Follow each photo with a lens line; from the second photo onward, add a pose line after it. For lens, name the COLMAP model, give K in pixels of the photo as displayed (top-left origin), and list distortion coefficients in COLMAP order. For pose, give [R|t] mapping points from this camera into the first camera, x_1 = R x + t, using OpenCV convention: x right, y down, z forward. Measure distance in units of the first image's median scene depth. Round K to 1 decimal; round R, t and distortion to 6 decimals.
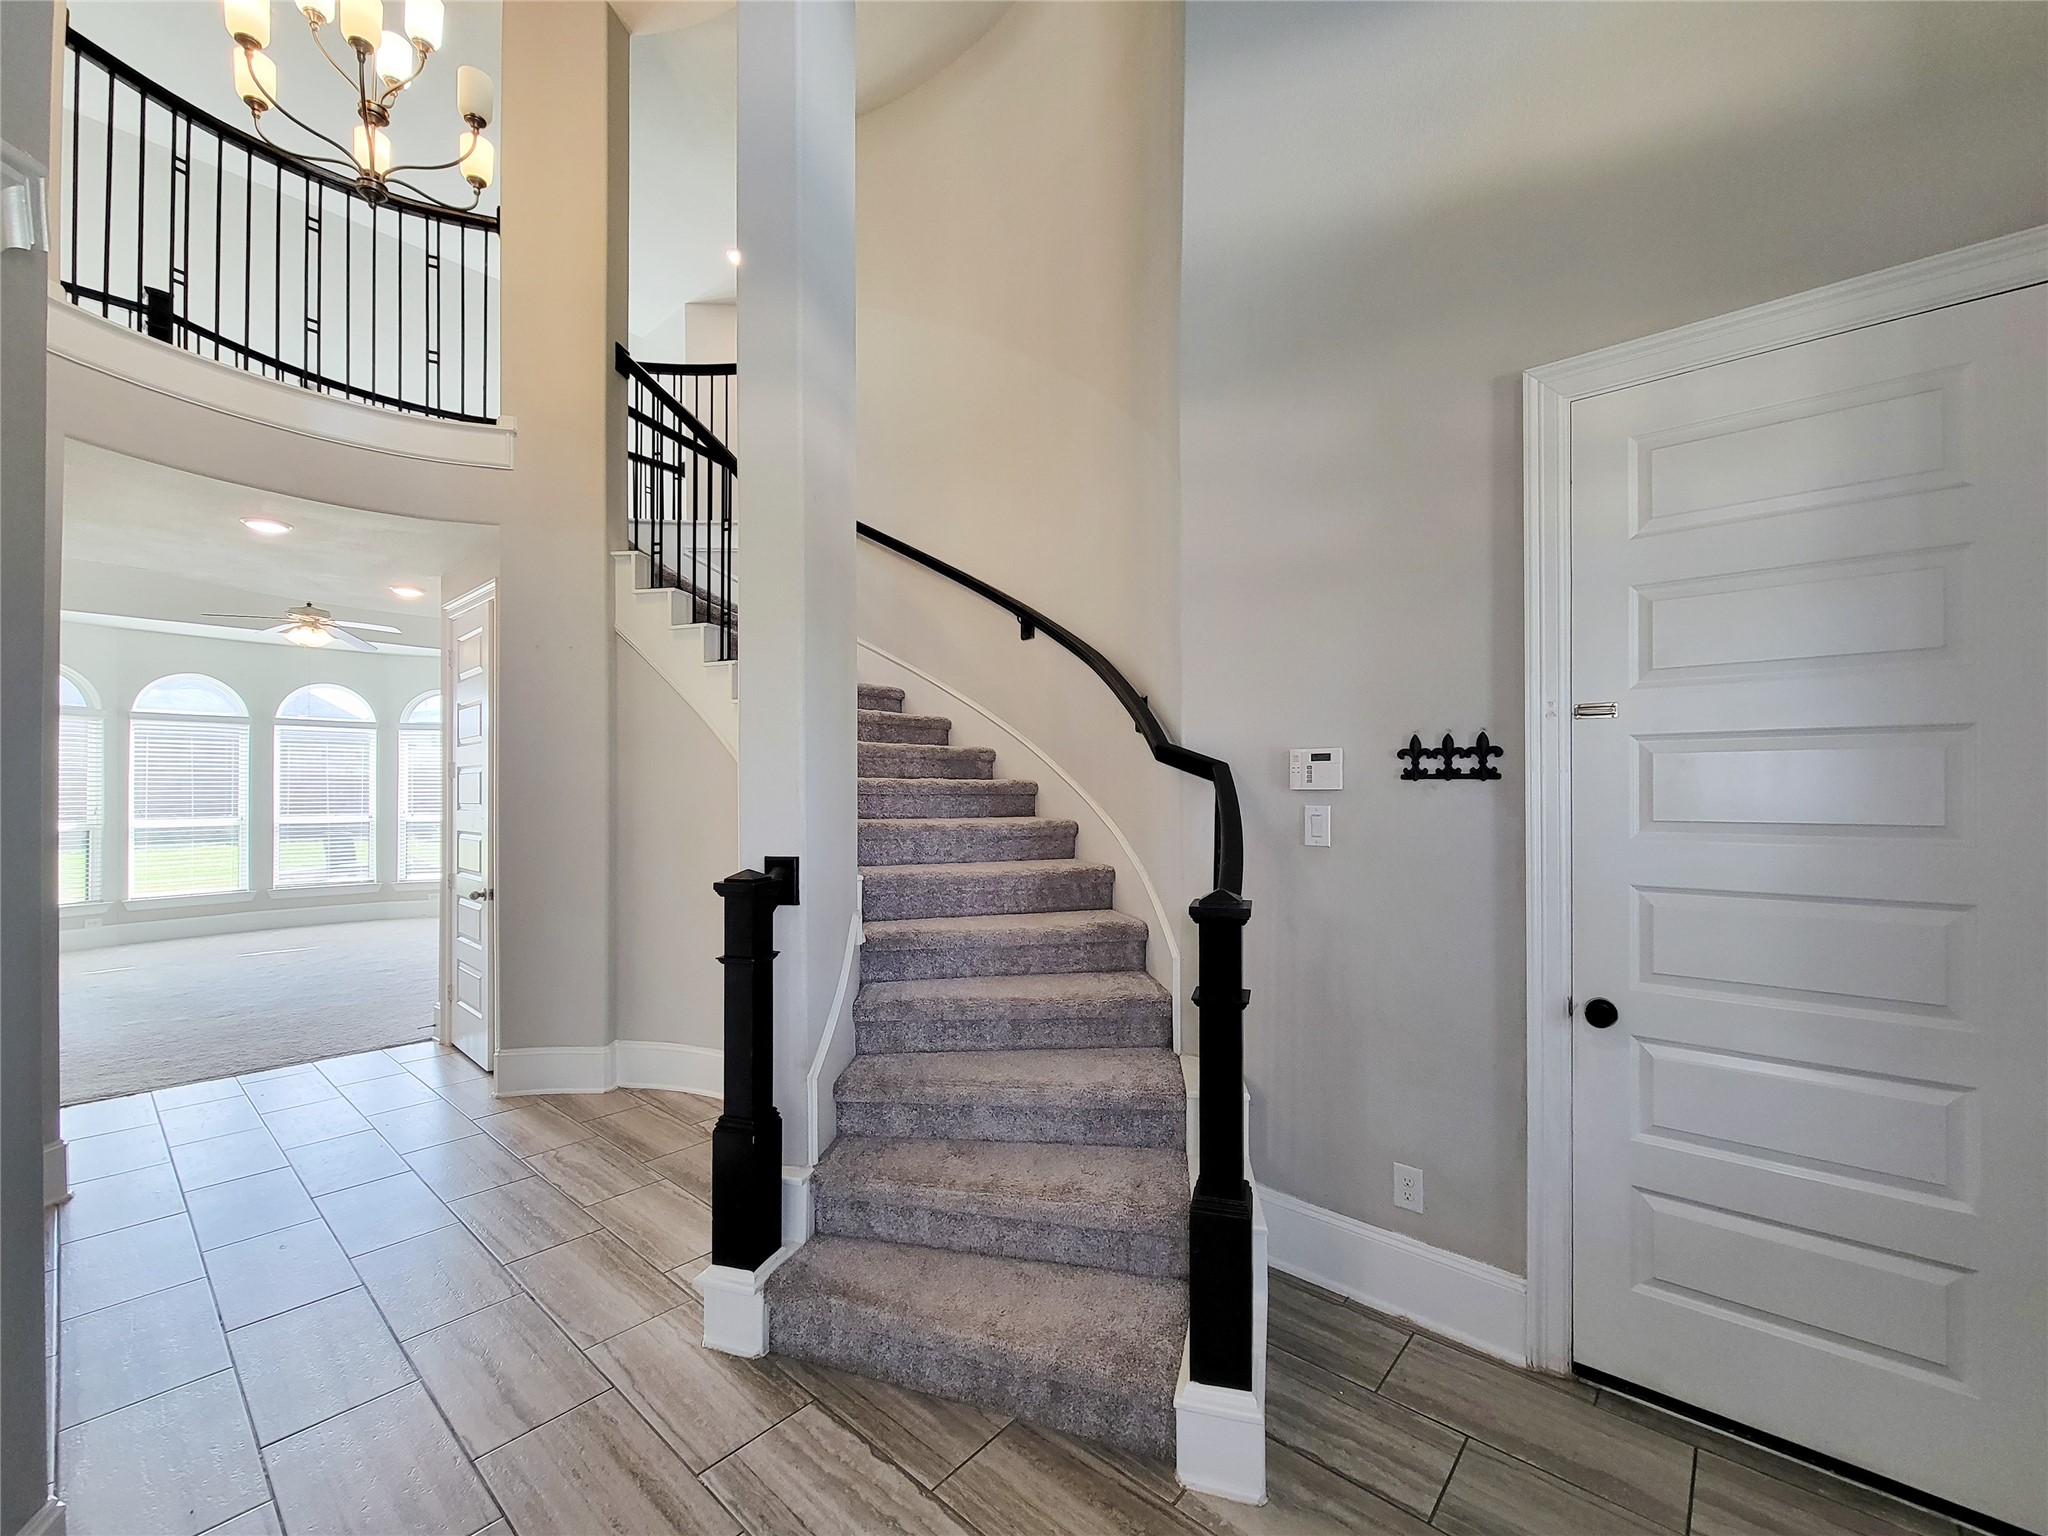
lens RADIAL K [[826.2, 0, 1016.1], [0, 826.2, 785.1], [0, 0, 1]] dist [0.004019, -0.000238]
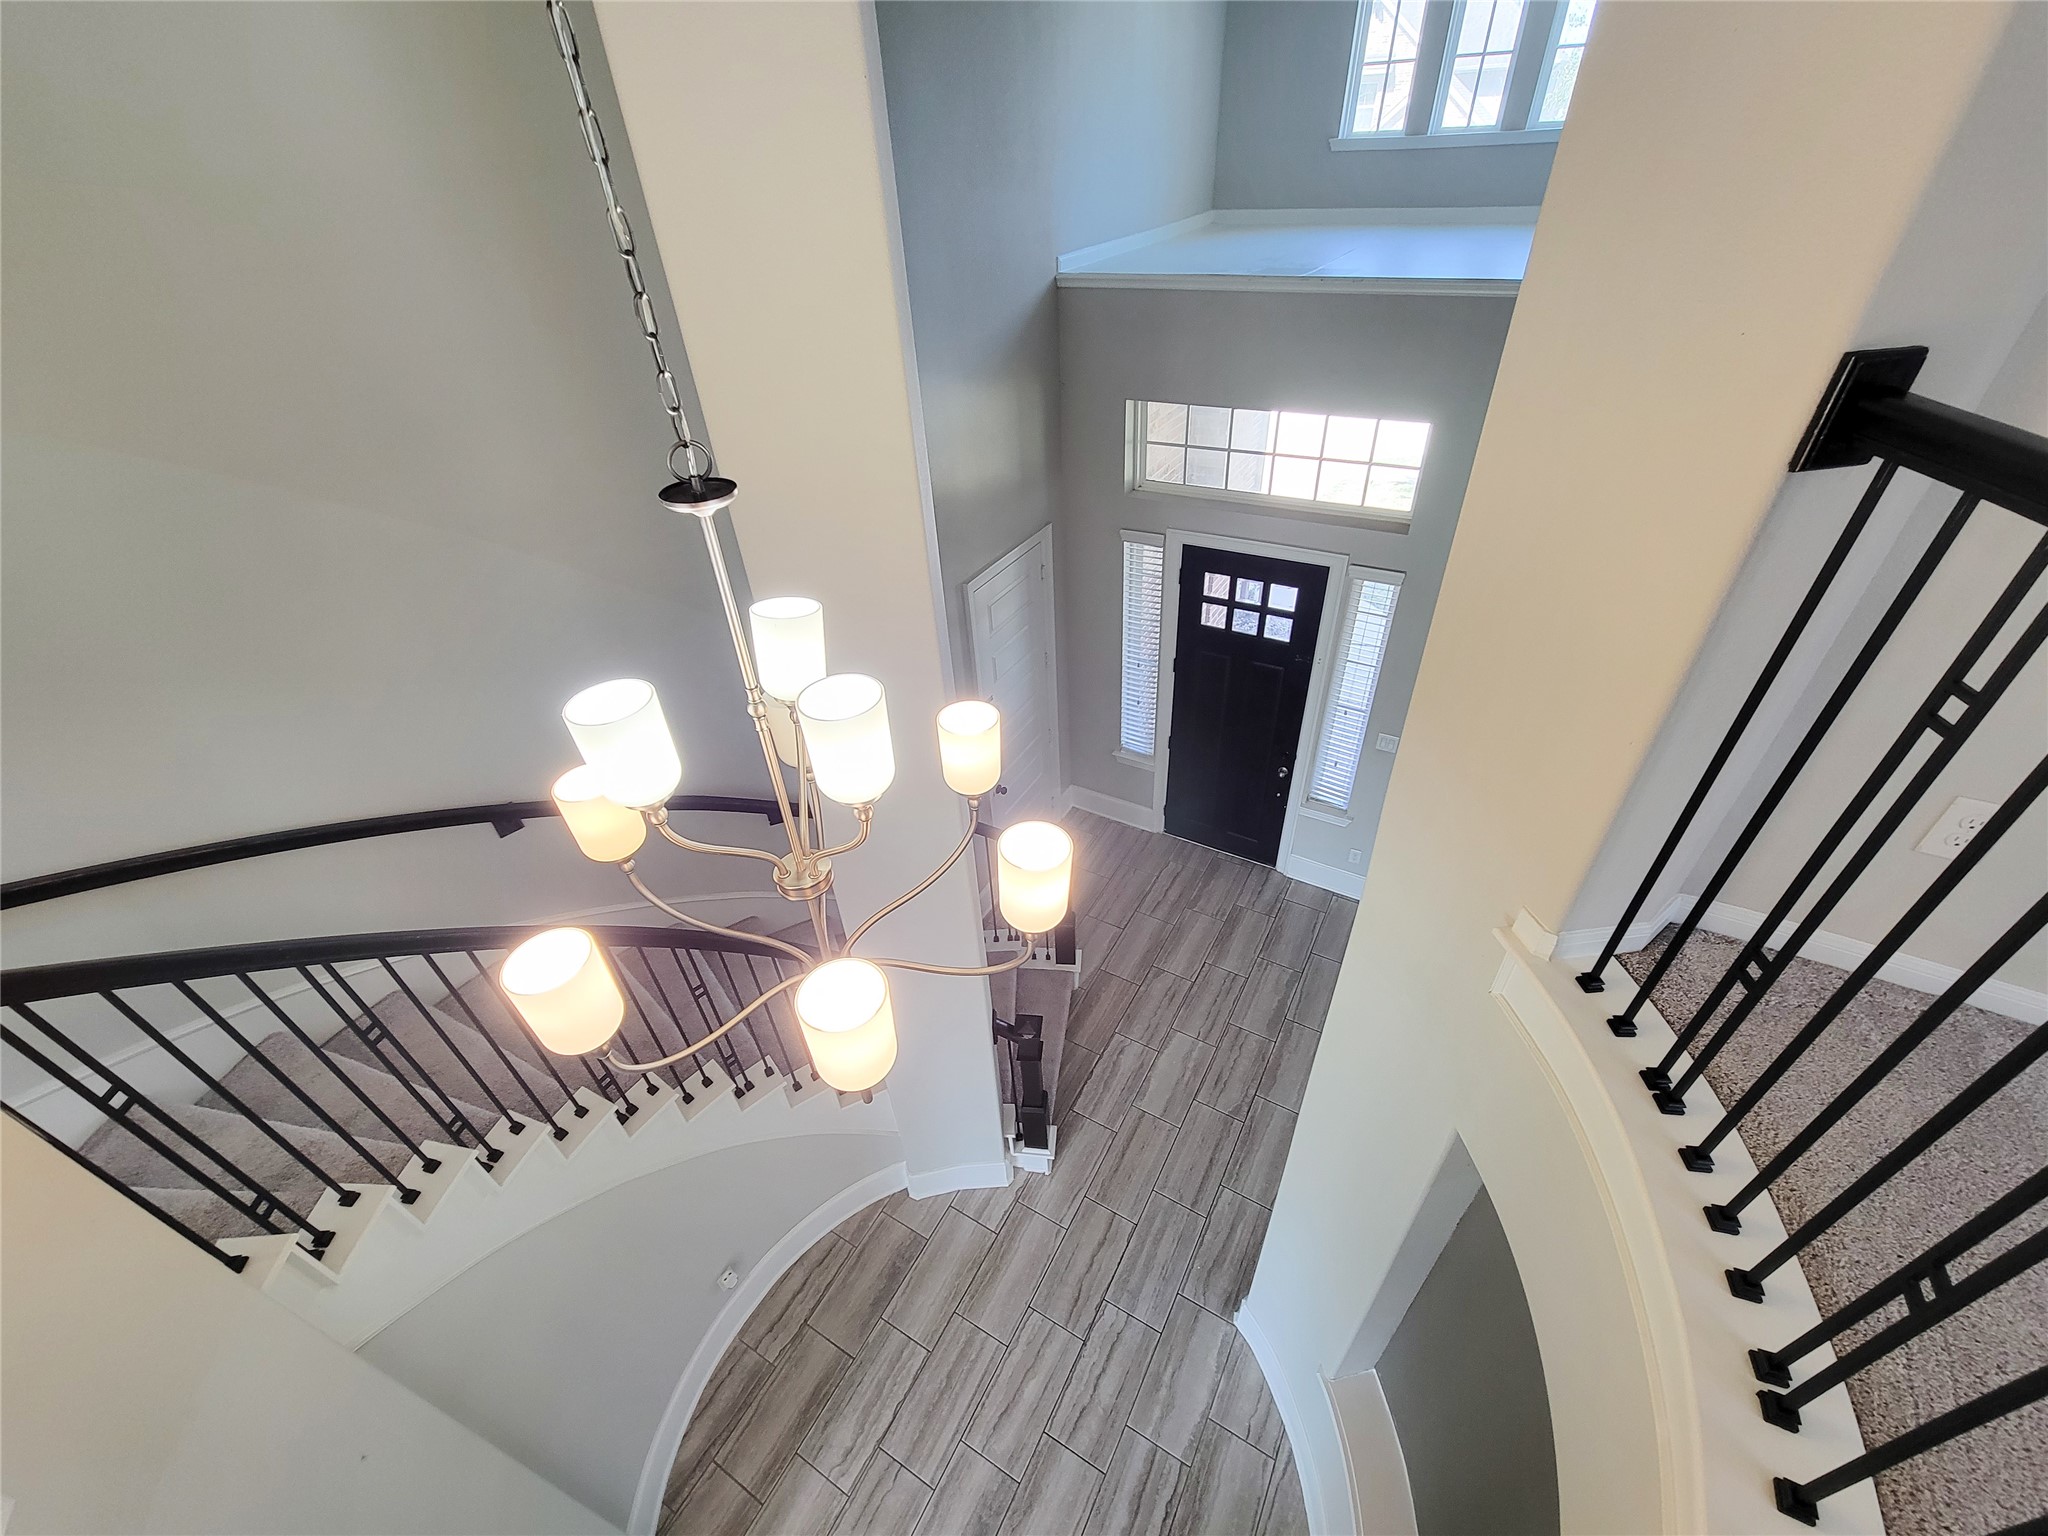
lens RADIAL K [[826.2, 0, 1016.1], [0, 826.2, 785.1], [0, 0, 1]] dist [0.004019, -0.000238]
pose [[-0.183036, -0.608247, 0.772356, -0.687489], [0.058156, 0.777553, 0.626122, -0.696212], [-0.981385, 0.159520, -0.106947, 0.575619]]
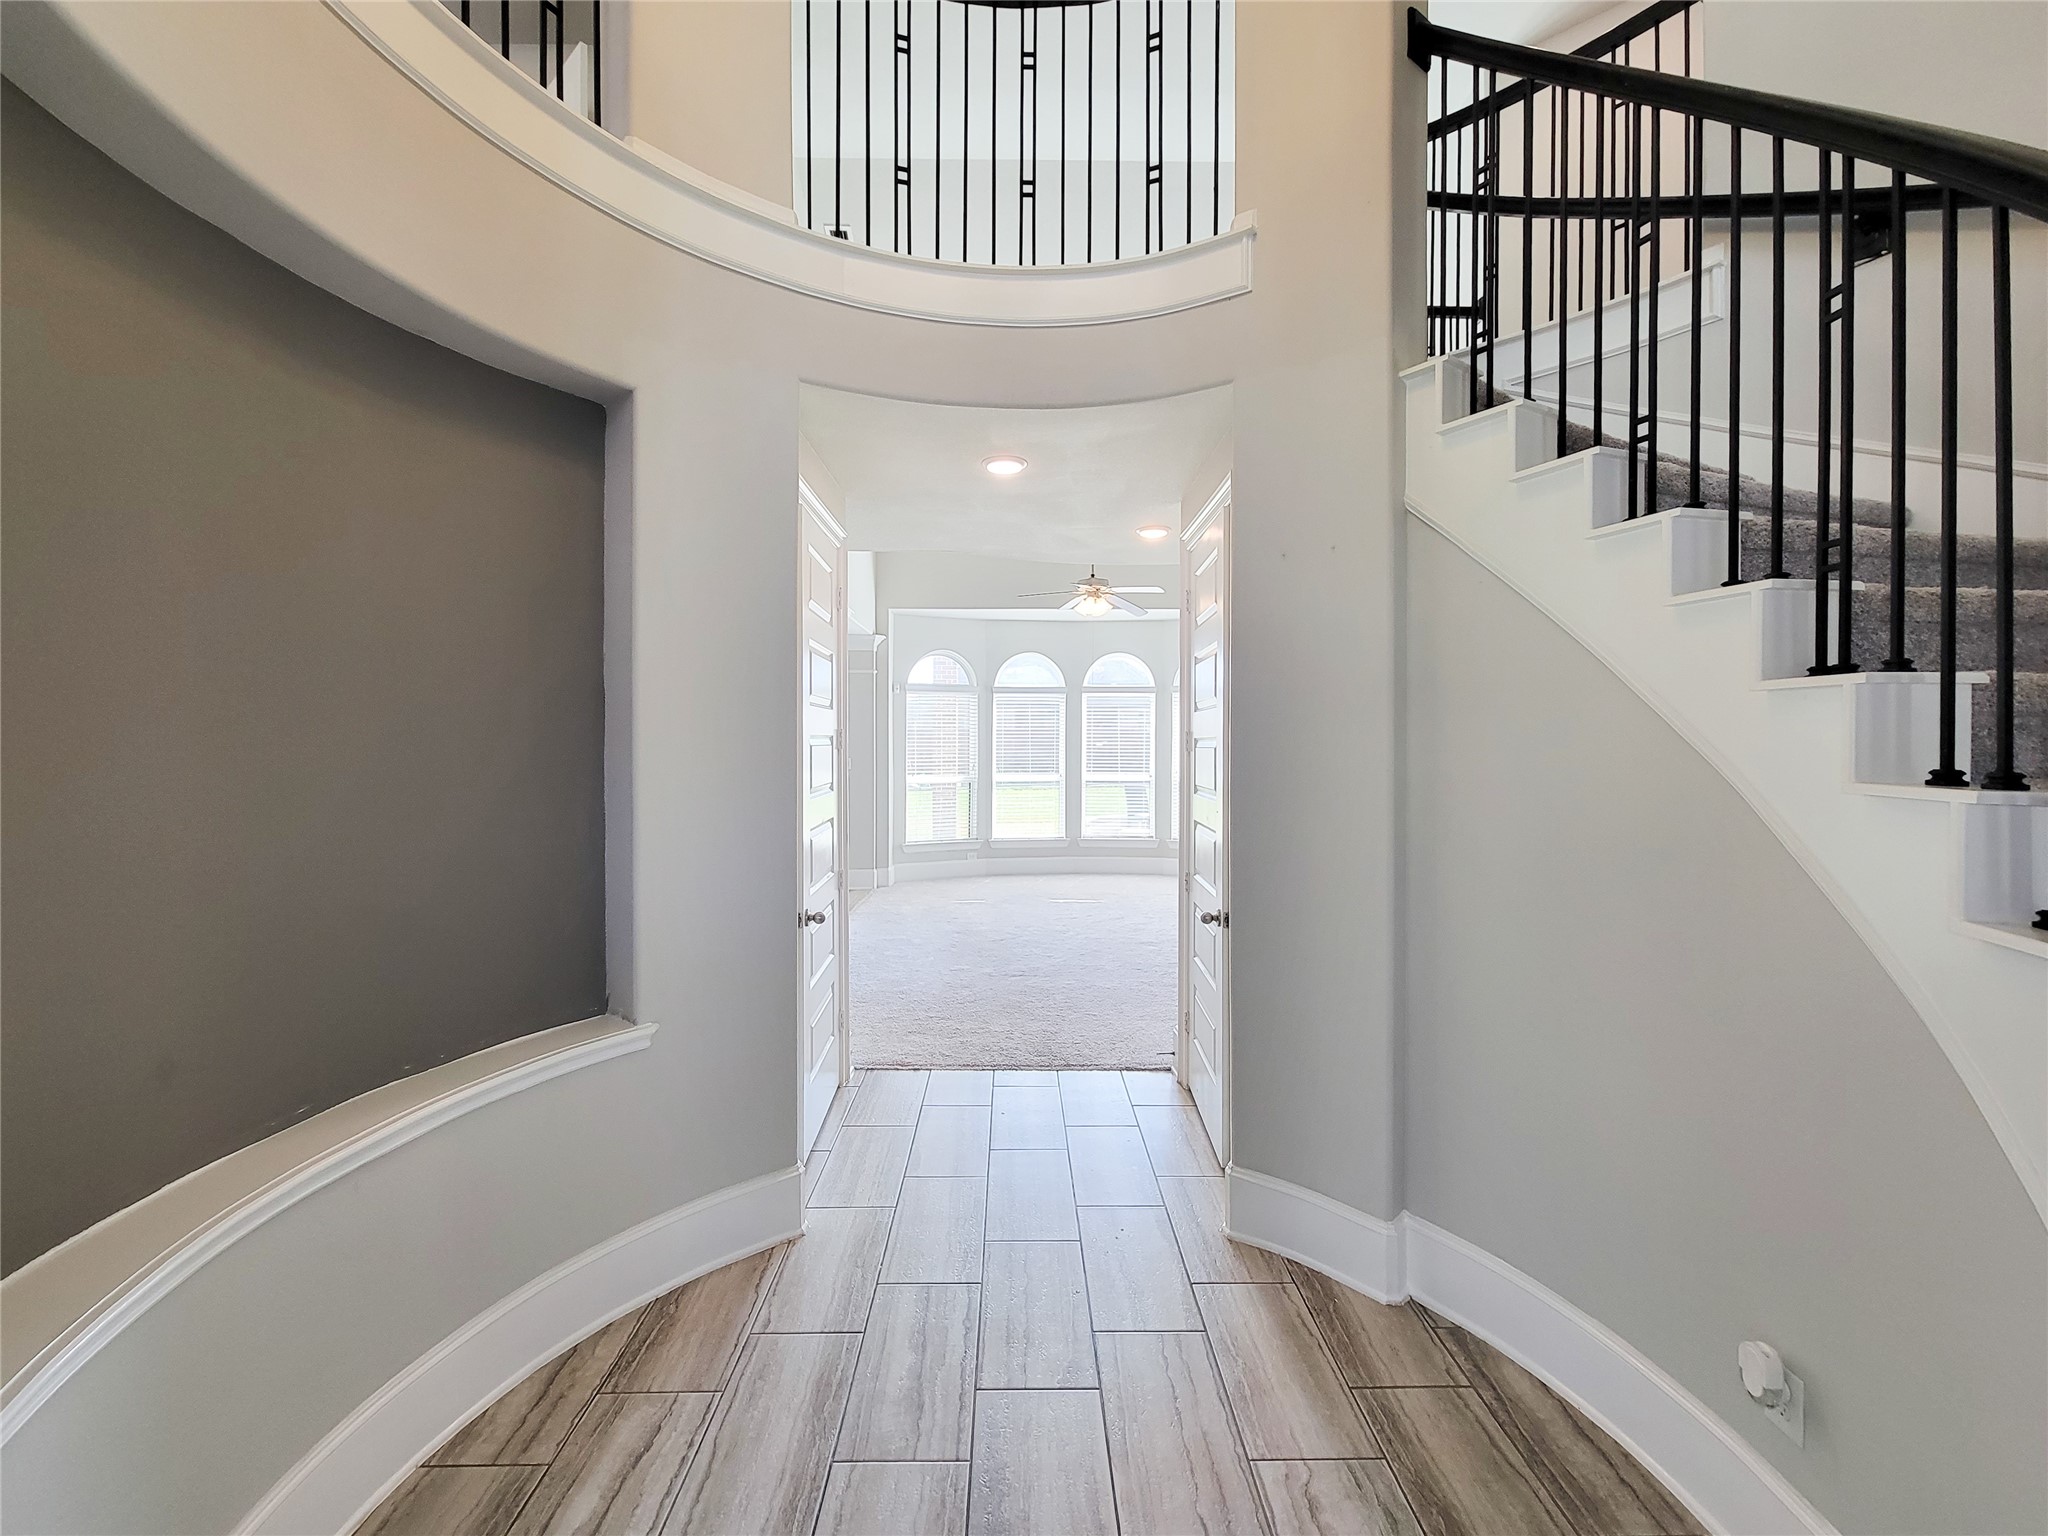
lens RADIAL K [[823.4, 0, 1008.7], [0, 823.4, 744.3], [0, 0, 1]] dist [0.001156, 0.000101]
pose [[0.649076, 0.005440, -0.760704, -0.216306], [0.001399, 0.999964, 0.008345, -0.024621], [0.760722, -0.006481, 0.649045, 0.396309]]
